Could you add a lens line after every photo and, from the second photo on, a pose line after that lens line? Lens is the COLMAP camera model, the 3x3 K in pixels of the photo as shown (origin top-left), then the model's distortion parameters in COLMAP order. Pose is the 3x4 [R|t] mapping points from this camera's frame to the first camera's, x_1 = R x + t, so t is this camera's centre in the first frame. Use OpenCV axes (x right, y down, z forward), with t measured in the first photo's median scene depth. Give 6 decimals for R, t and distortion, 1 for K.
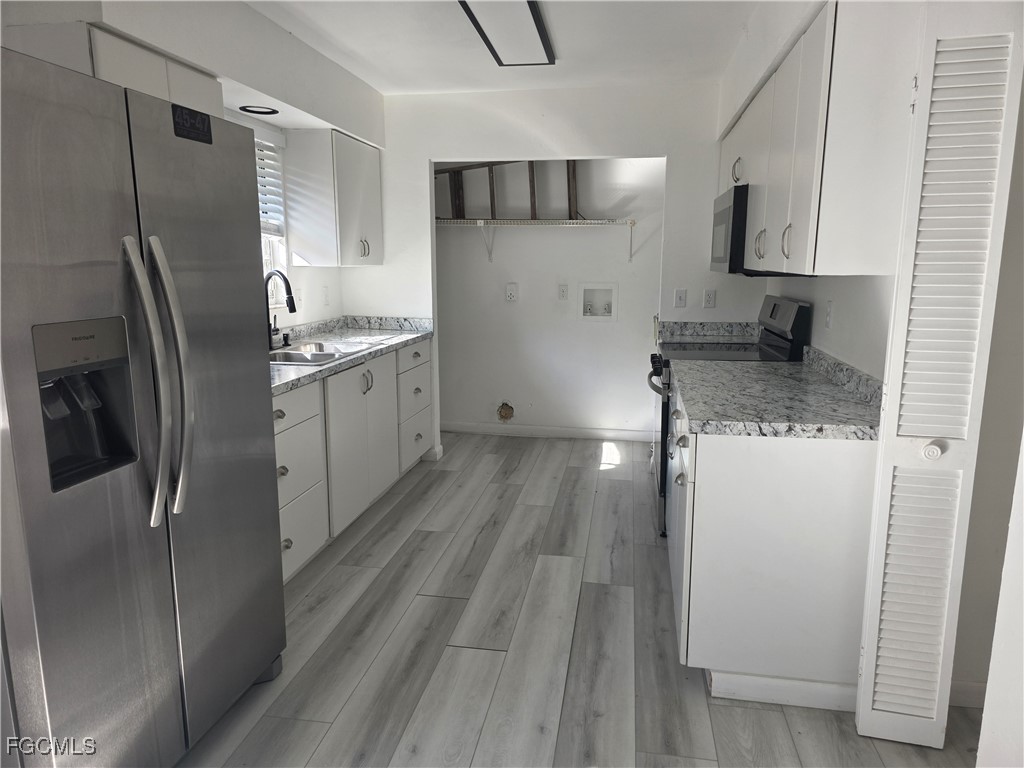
lens RADIAL K [[678.3, 0, 512.0], [0, 678.3, 384.0], [0, 0, 1]] dist [0.062709, -0.069457]
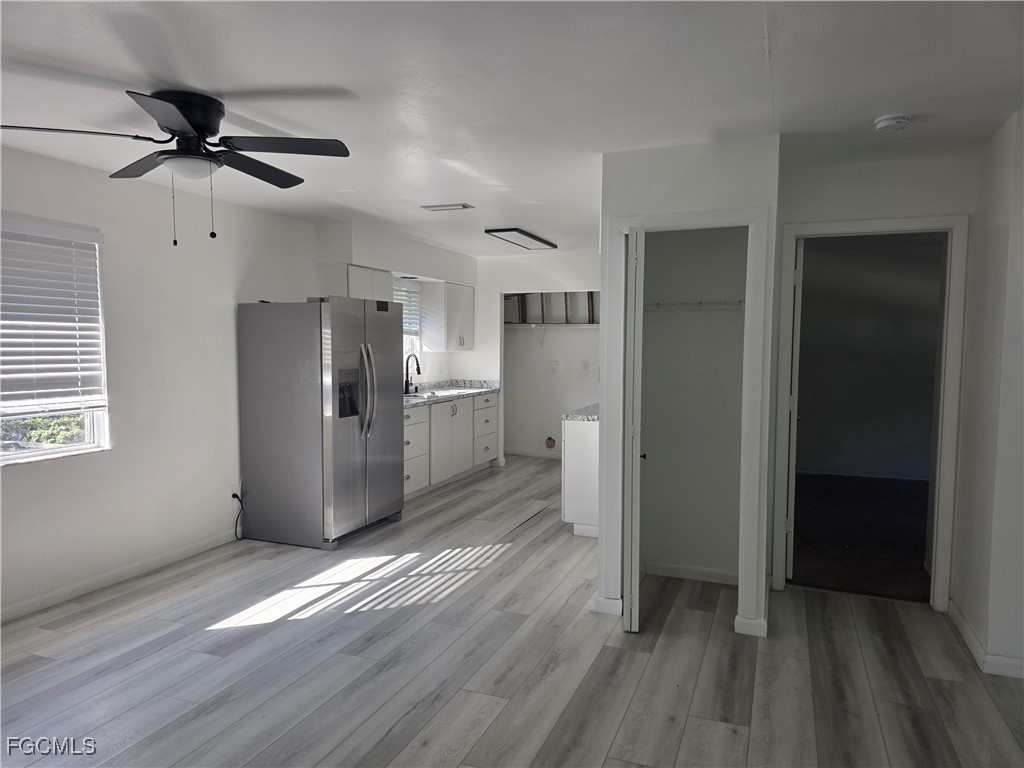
lens RADIAL K [[678.3, 0, 512.0], [0, 678.3, 384.0], [0, 0, 1]] dist [0.062709, -0.069457]
pose [[0.977908, 0.014878, -0.208505, 0.326801], [-0.039578, 0.992600, -0.114798, 0.127538], [0.205254, 0.120514, 0.971261, -0.793065]]
